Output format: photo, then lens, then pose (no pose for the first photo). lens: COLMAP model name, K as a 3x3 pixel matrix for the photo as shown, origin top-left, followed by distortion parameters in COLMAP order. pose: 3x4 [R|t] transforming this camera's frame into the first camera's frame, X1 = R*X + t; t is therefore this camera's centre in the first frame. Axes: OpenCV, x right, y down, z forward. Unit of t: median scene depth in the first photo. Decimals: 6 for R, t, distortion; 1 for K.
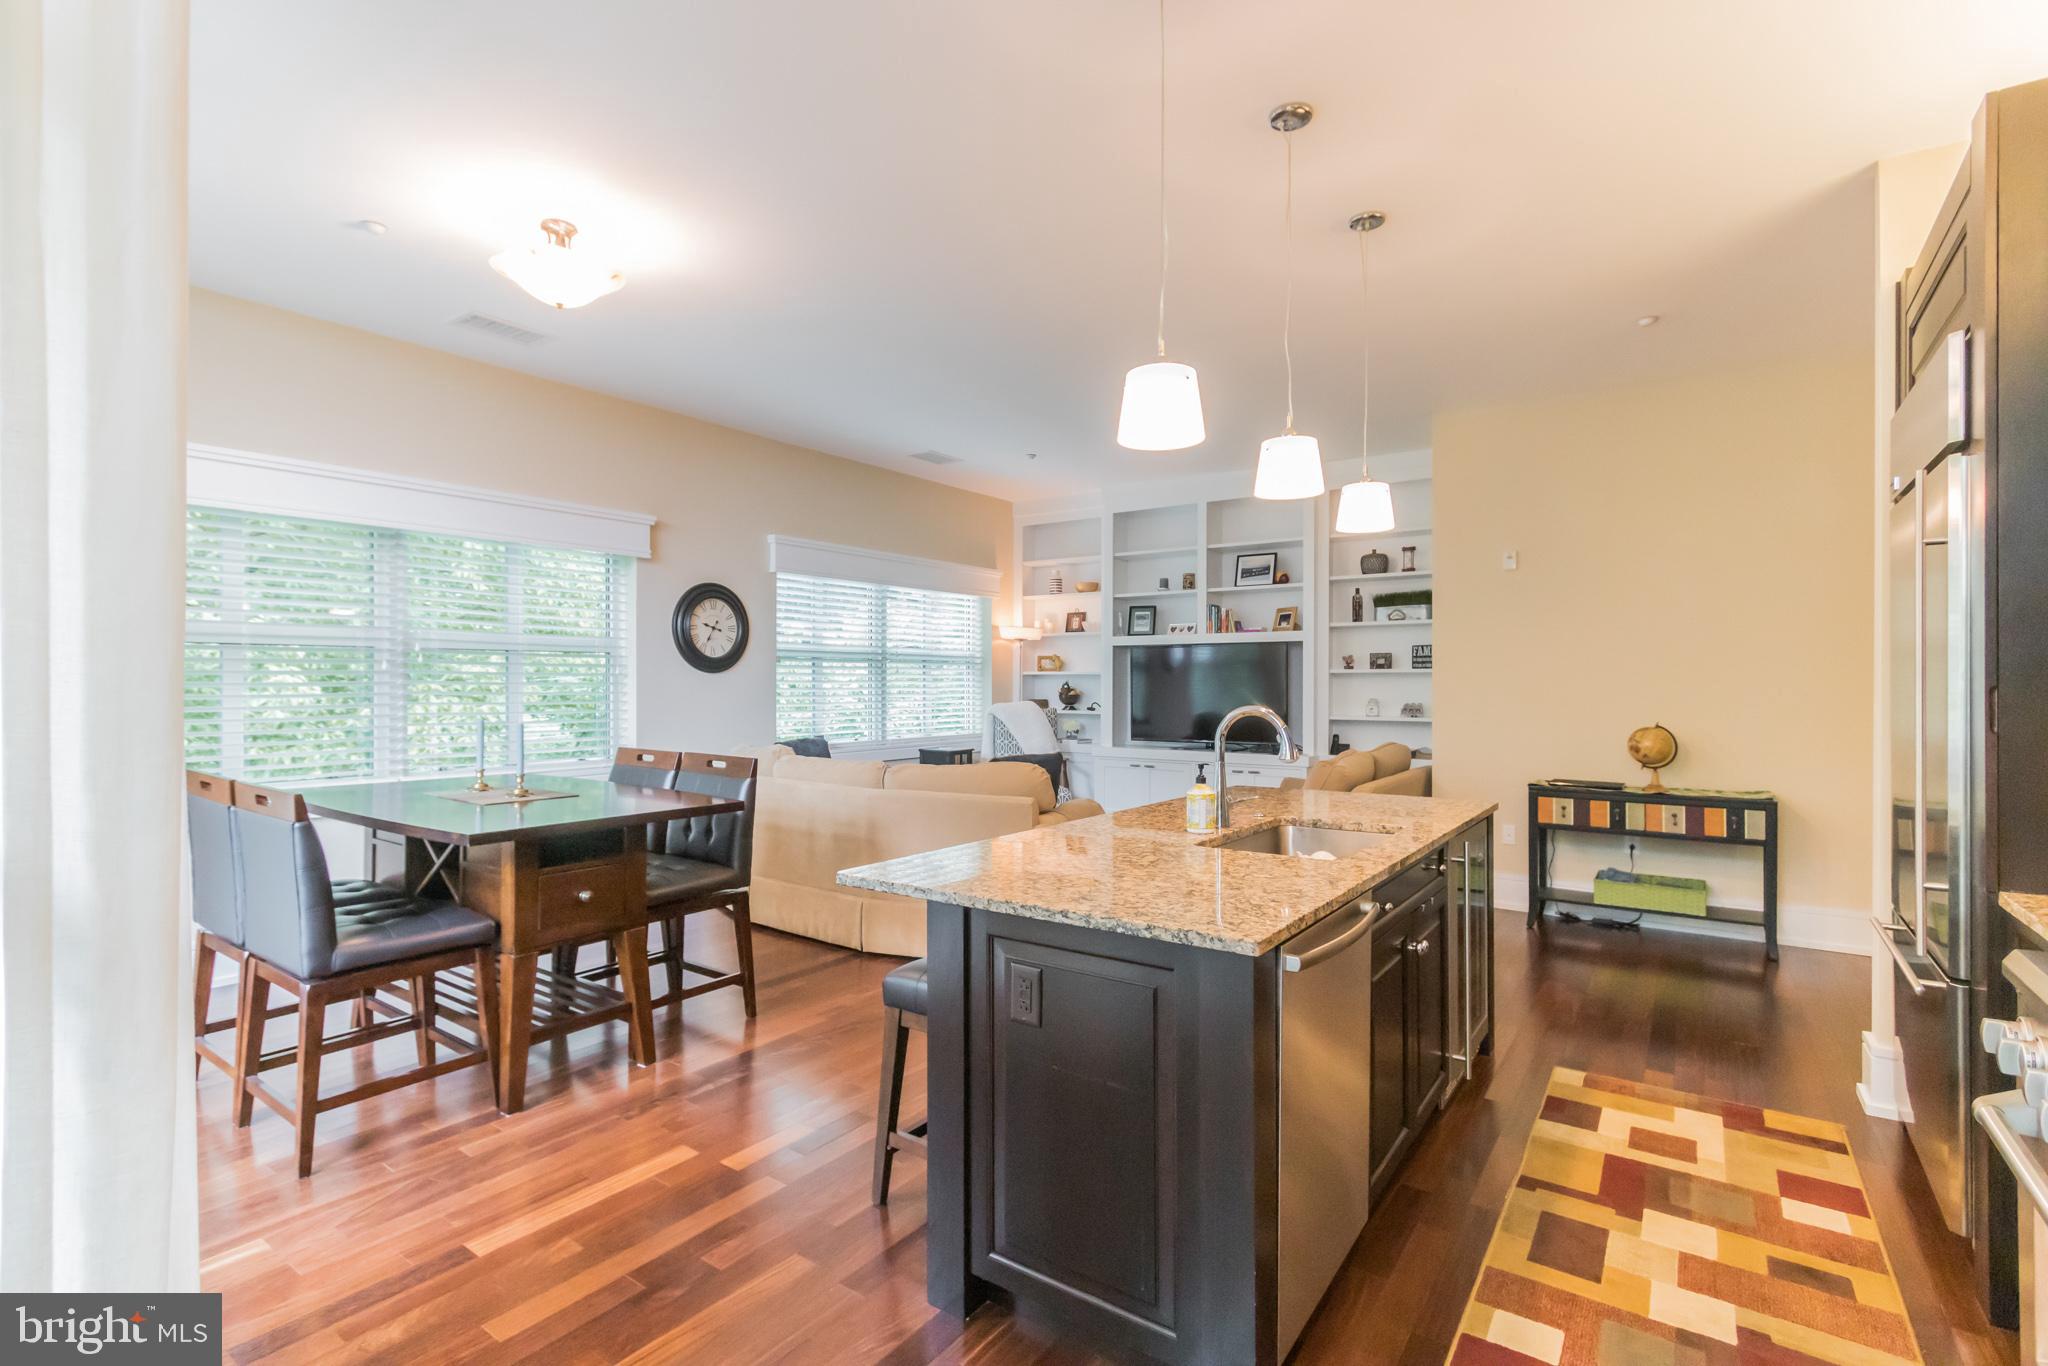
lens RADIAL K [[951.9, 0, 1024.1], [0, 951.9, 680.8], [0, 0, 1]] dist [0.008369, -0.003465]
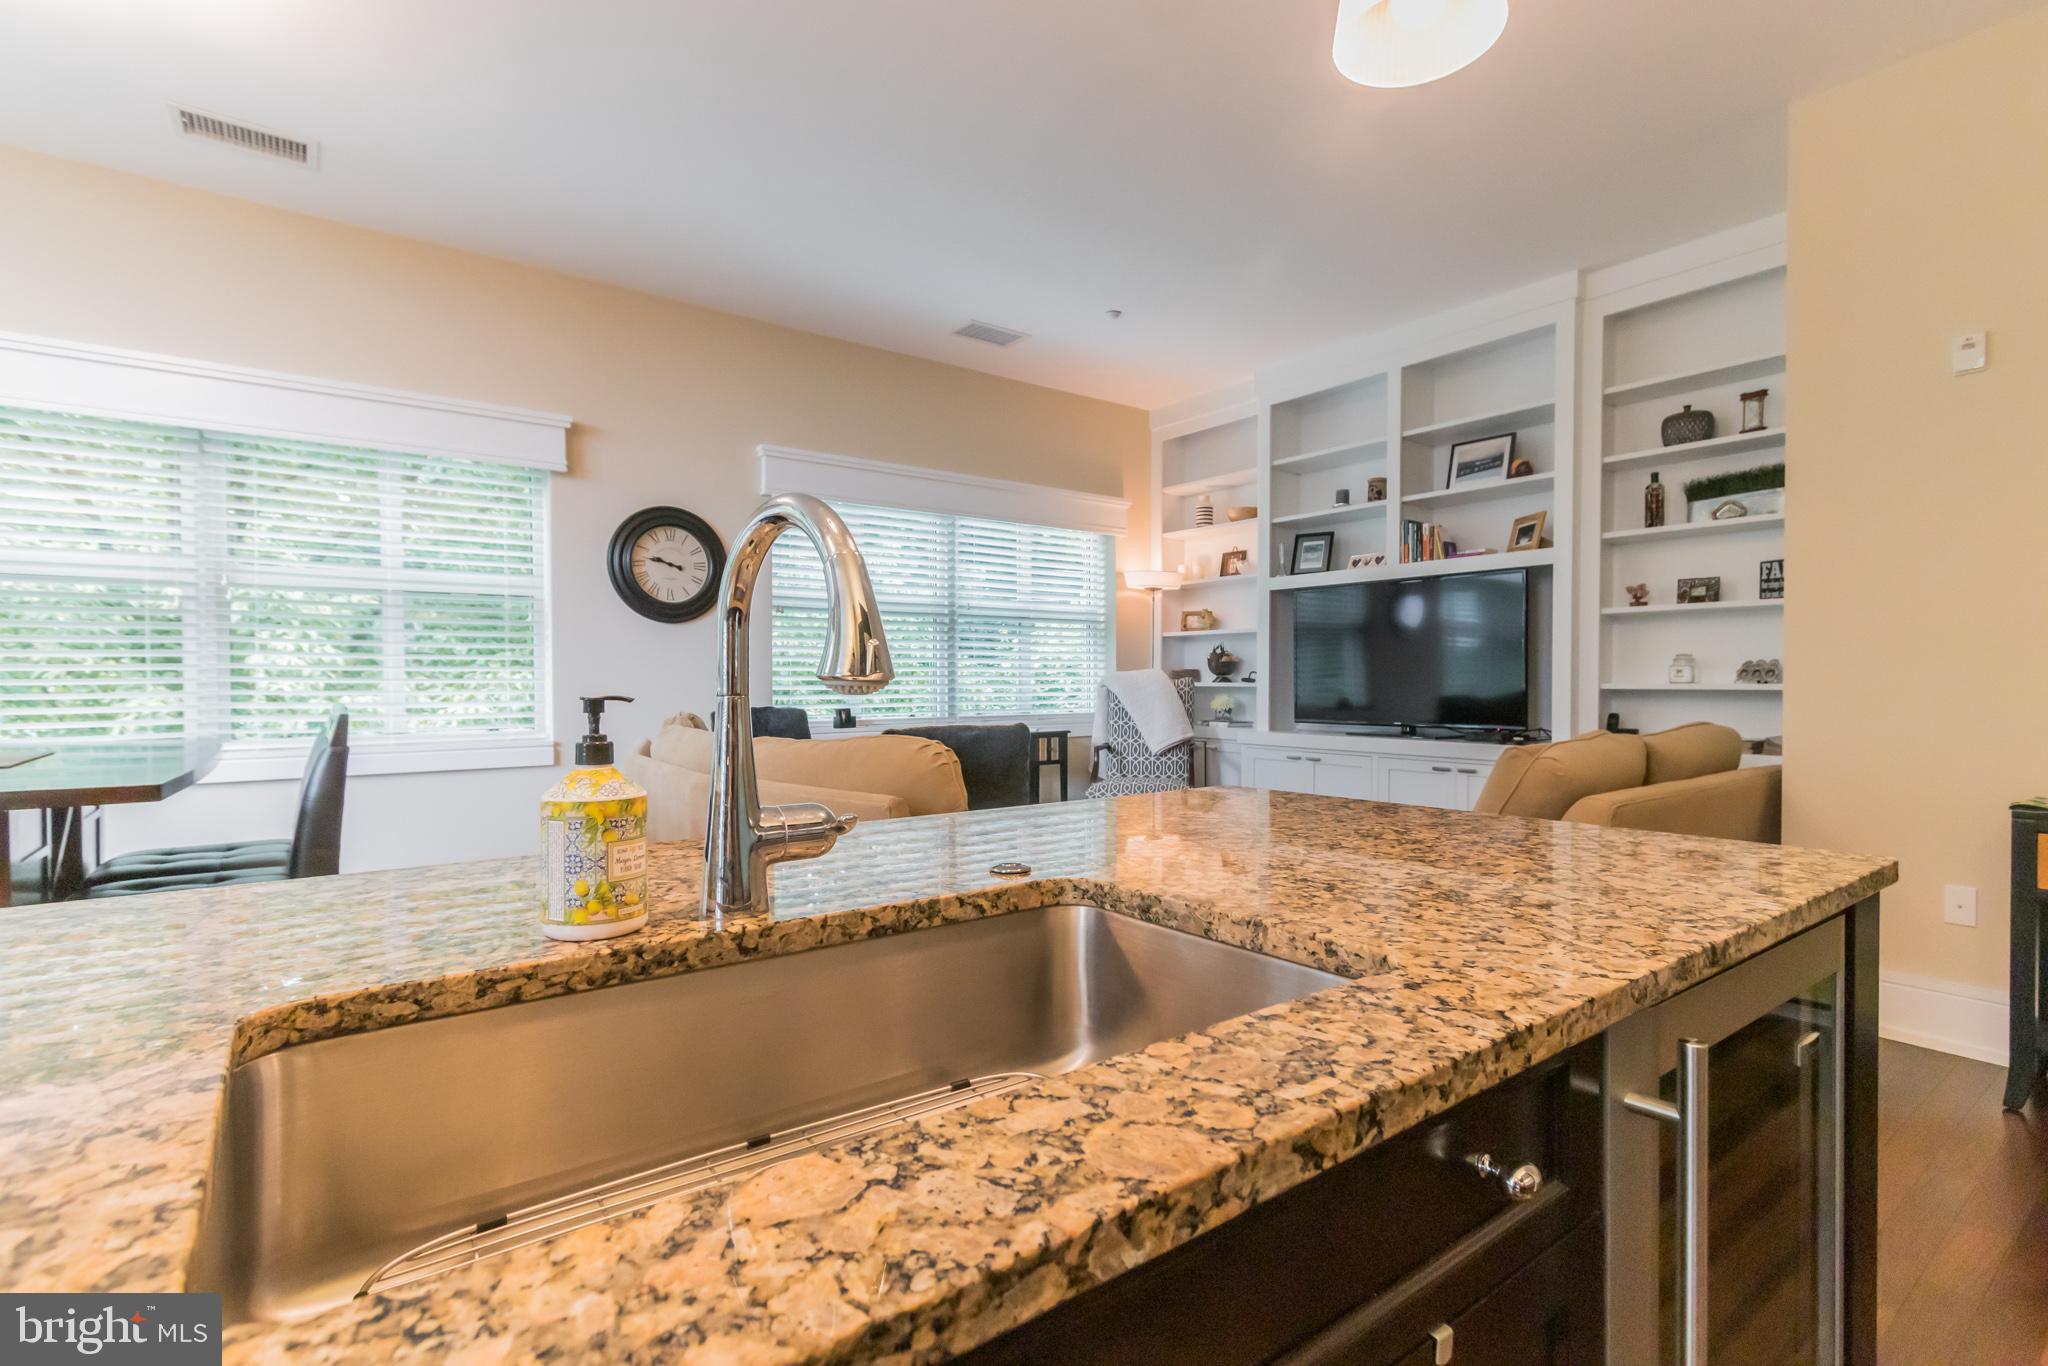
lens RADIAL K [[951.9, 0, 1021.3], [0, 951.9, 691.6], [0, 0, 1]] dist [0.008369, -0.003465]
pose [[0.950908, 0.000089, -0.309473, 0.146441], [0.004591, 0.999886, 0.014392, 0.029910], [0.309439, -0.015106, 0.950799, 0.279742]]
